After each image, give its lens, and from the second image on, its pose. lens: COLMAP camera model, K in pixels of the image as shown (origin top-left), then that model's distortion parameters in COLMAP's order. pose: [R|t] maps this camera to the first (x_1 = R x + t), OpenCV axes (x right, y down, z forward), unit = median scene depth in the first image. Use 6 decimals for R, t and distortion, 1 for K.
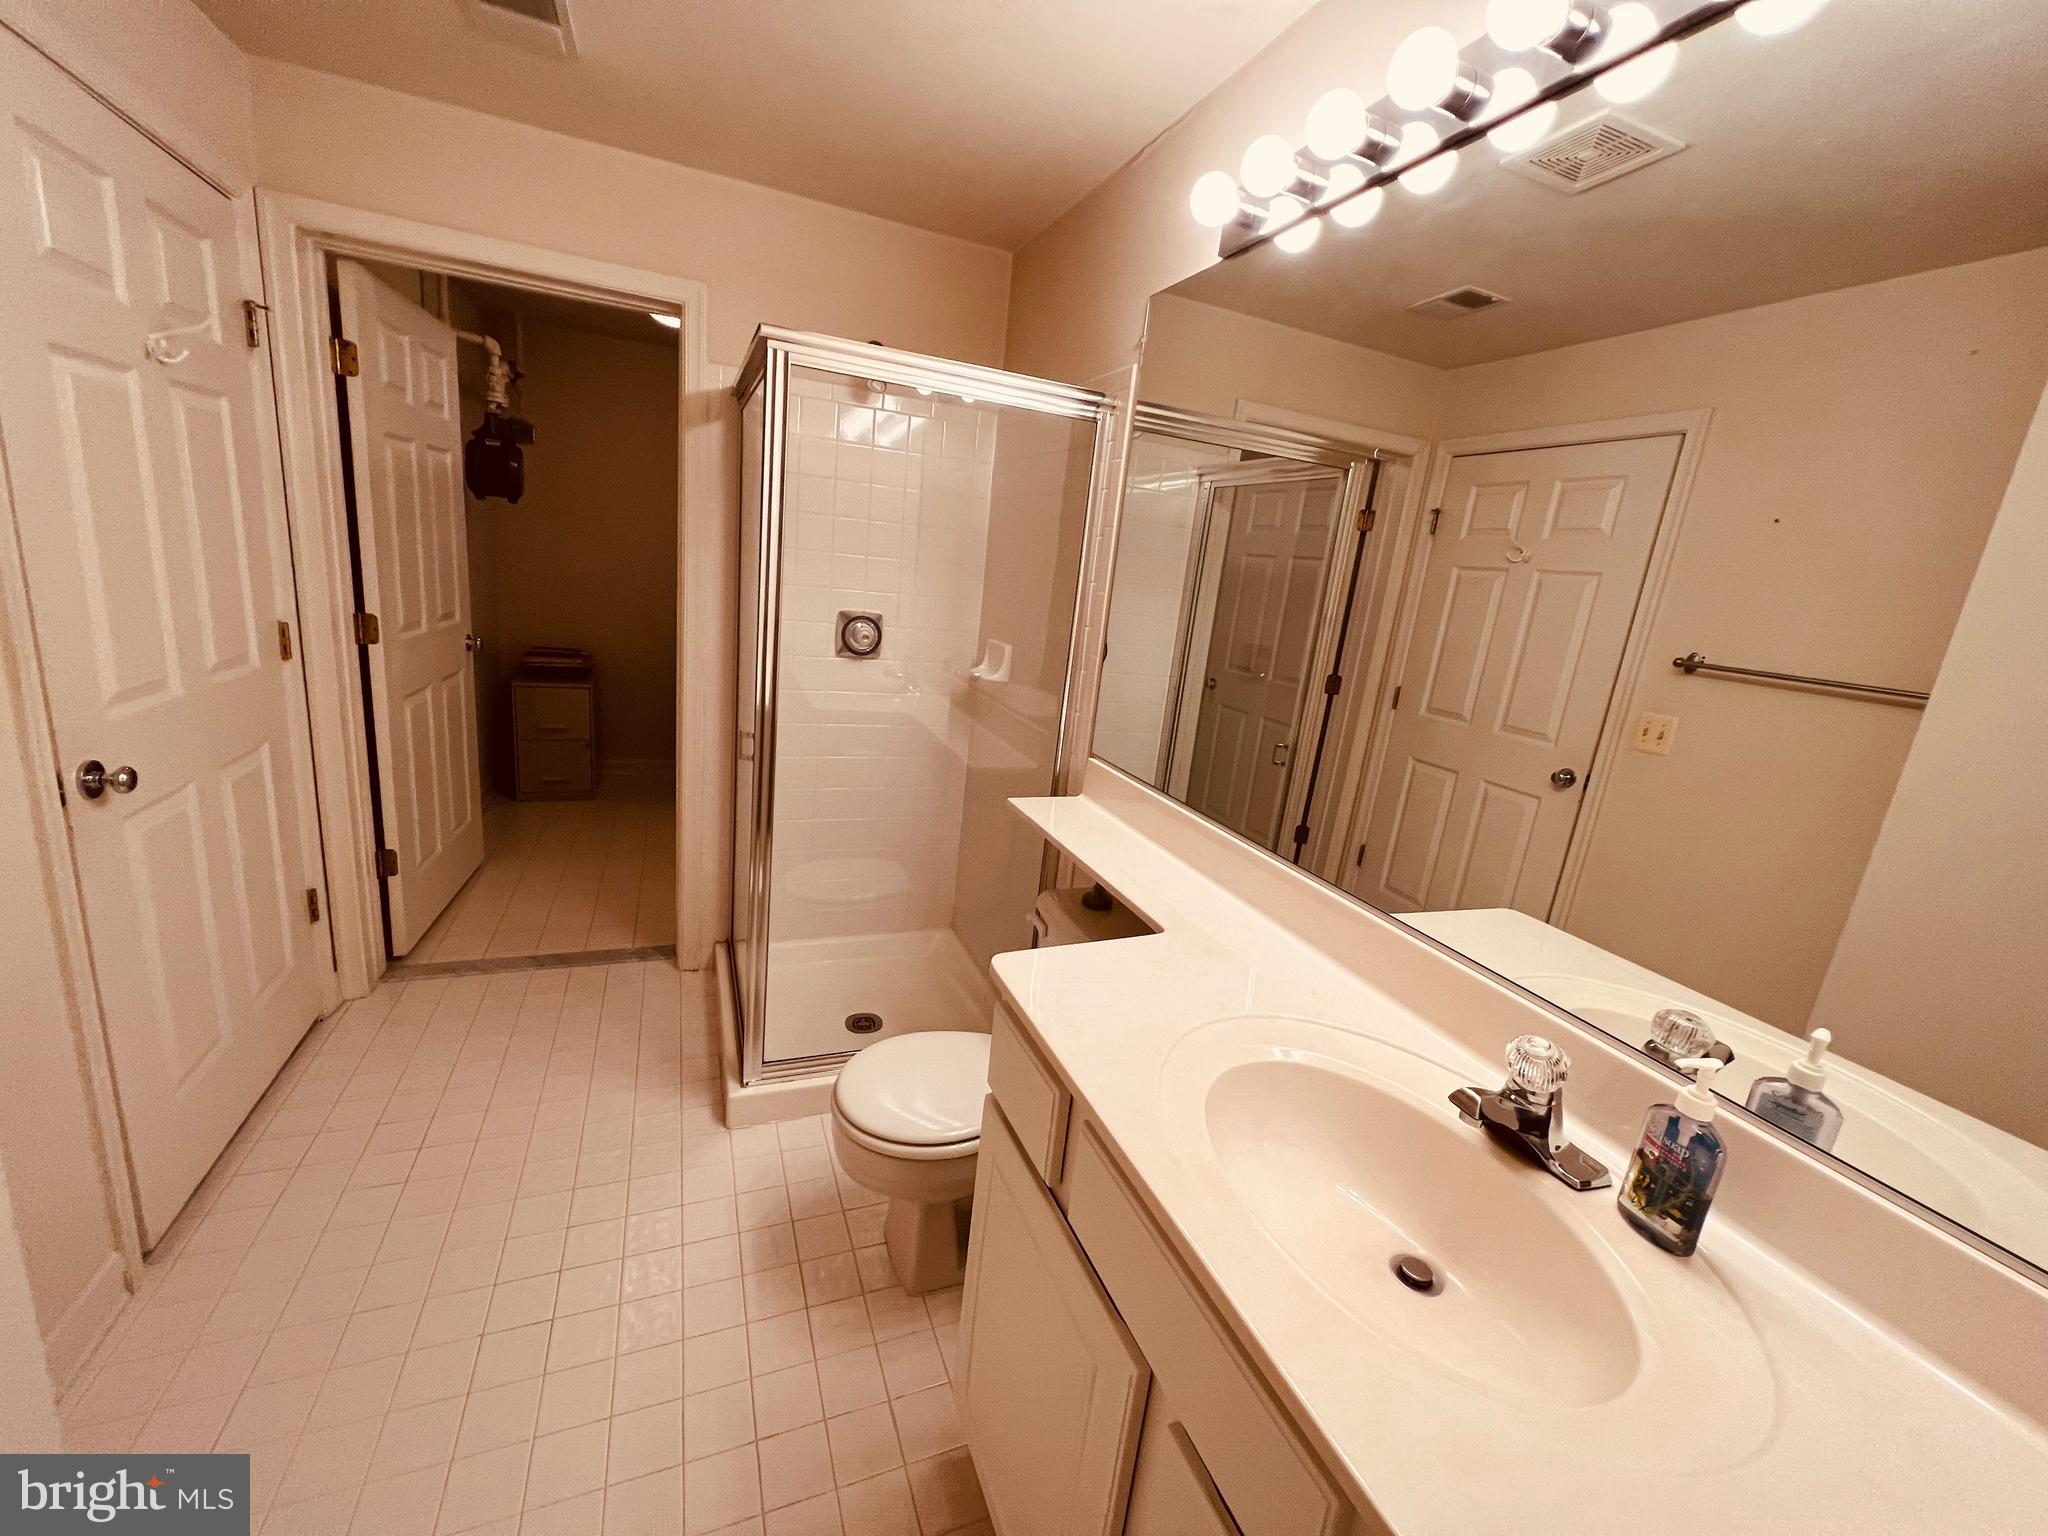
lens RADIAL K [[814.9, 0, 1019.1], [0, 814.9, 762.5], [0, 0, 1]] dist [0.000902, -0.000317]
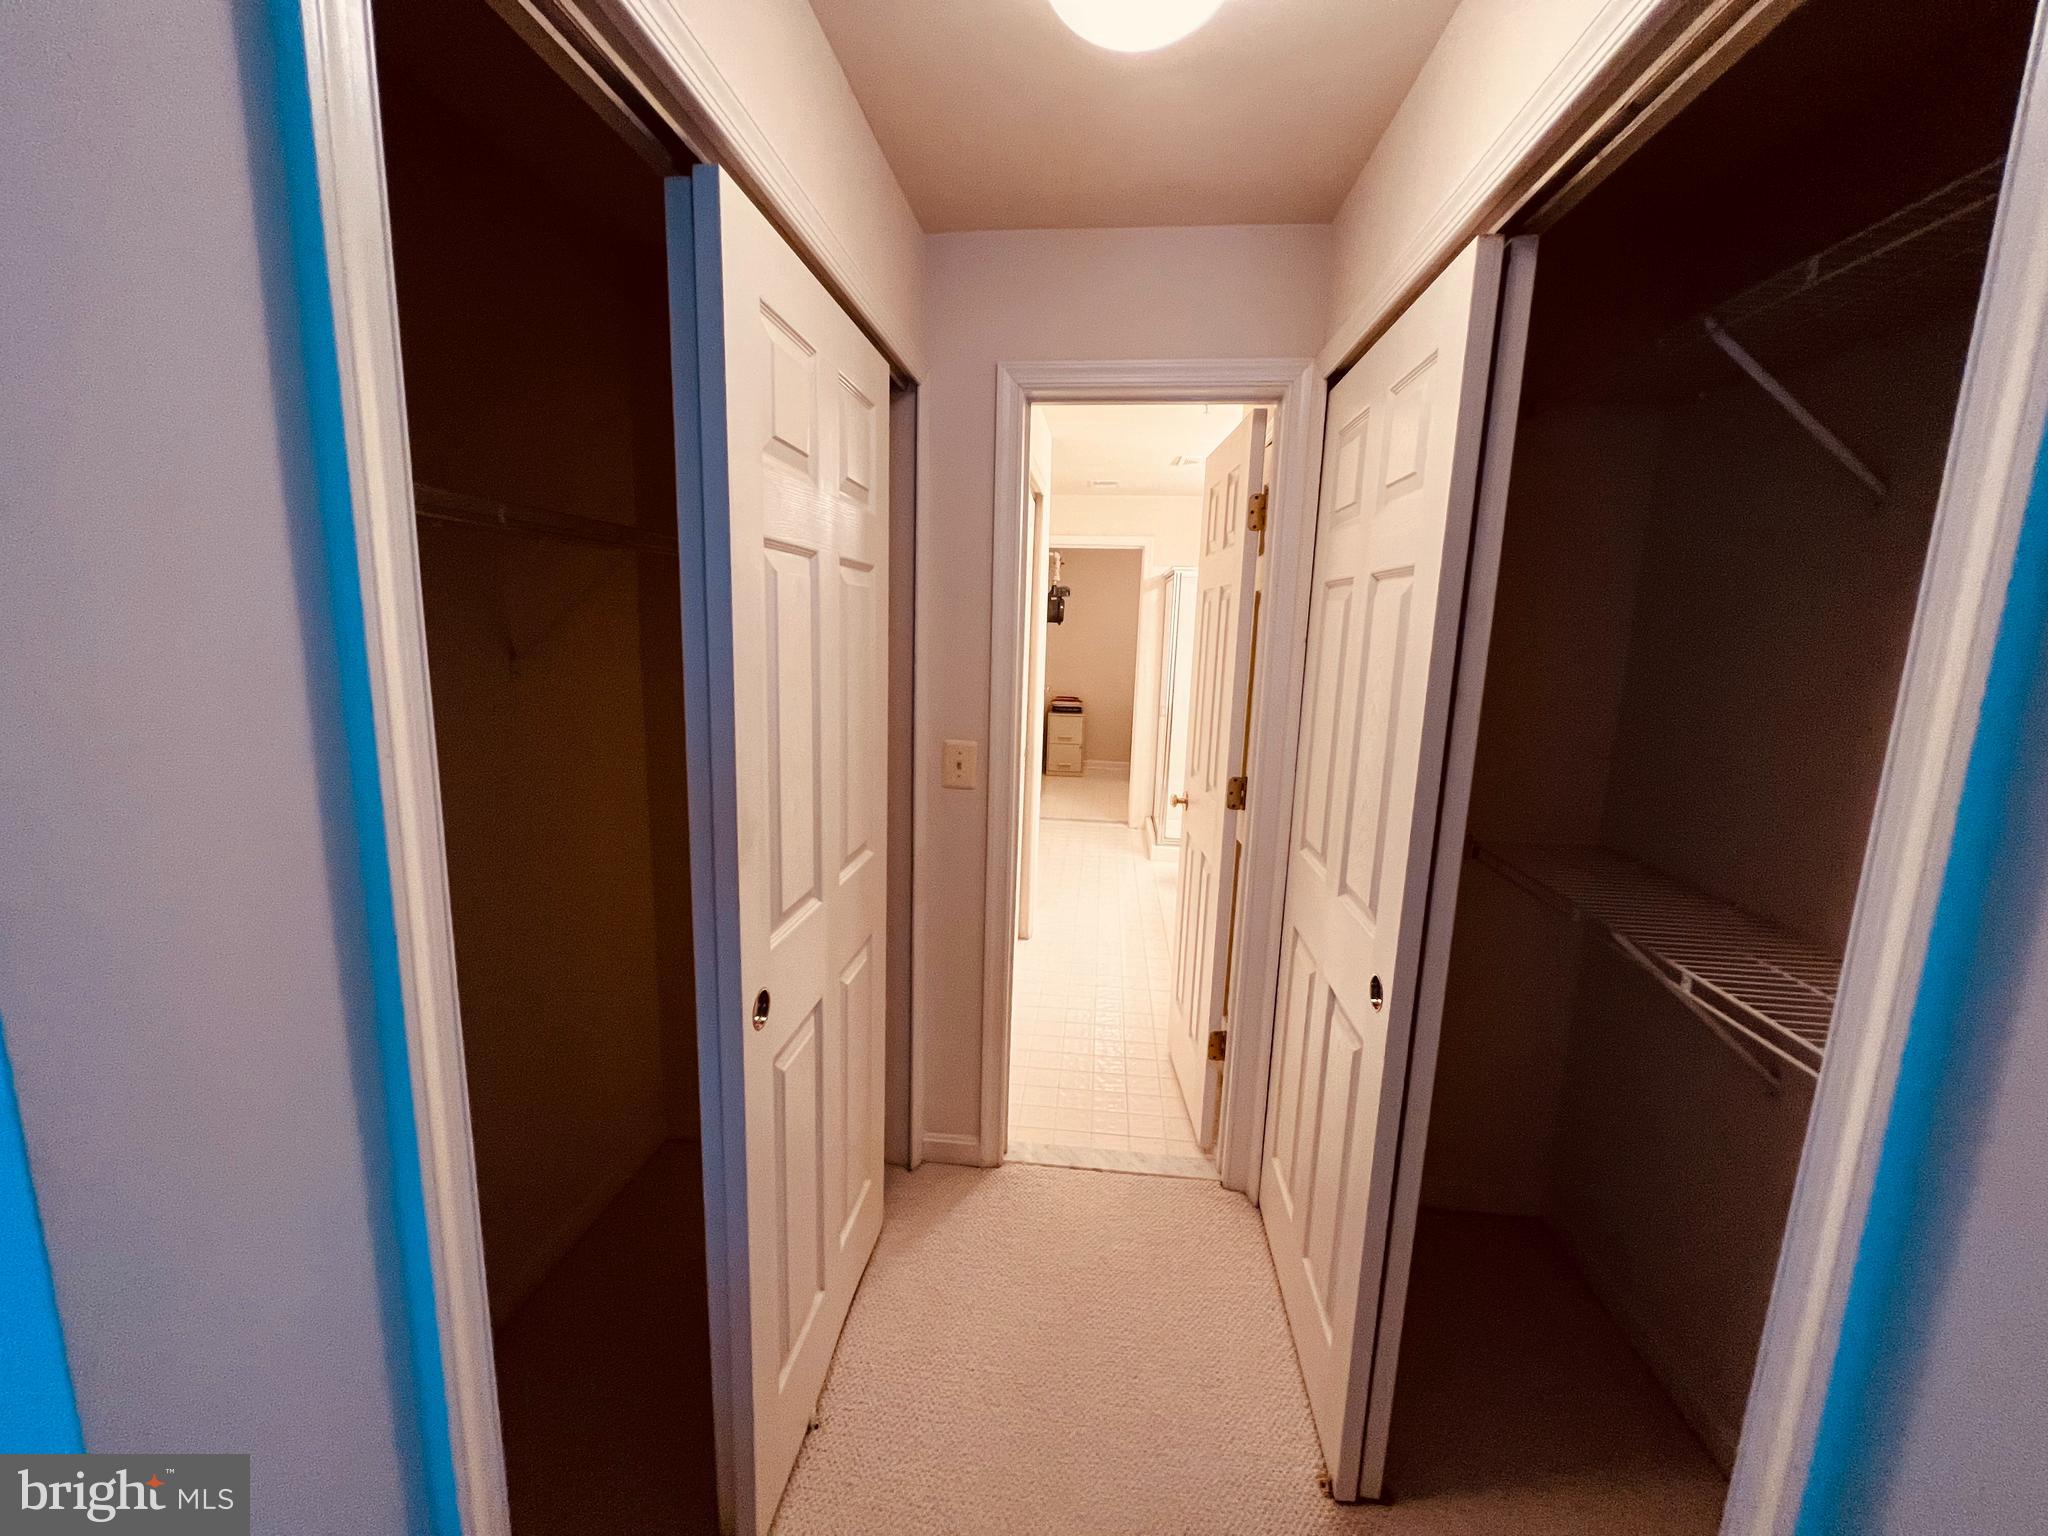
lens RADIAL K [[814.9, 0, 1019.1], [0, 814.9, 762.5], [0, 0, 1]] dist [0.000902, -0.000317]
pose [[0.879341, -0.002643, -0.476186, 0.362279], [-0.048752, 0.994231, -0.095545, 0.302353], [0.473691, 0.107232, 0.874139, -1.068563]]
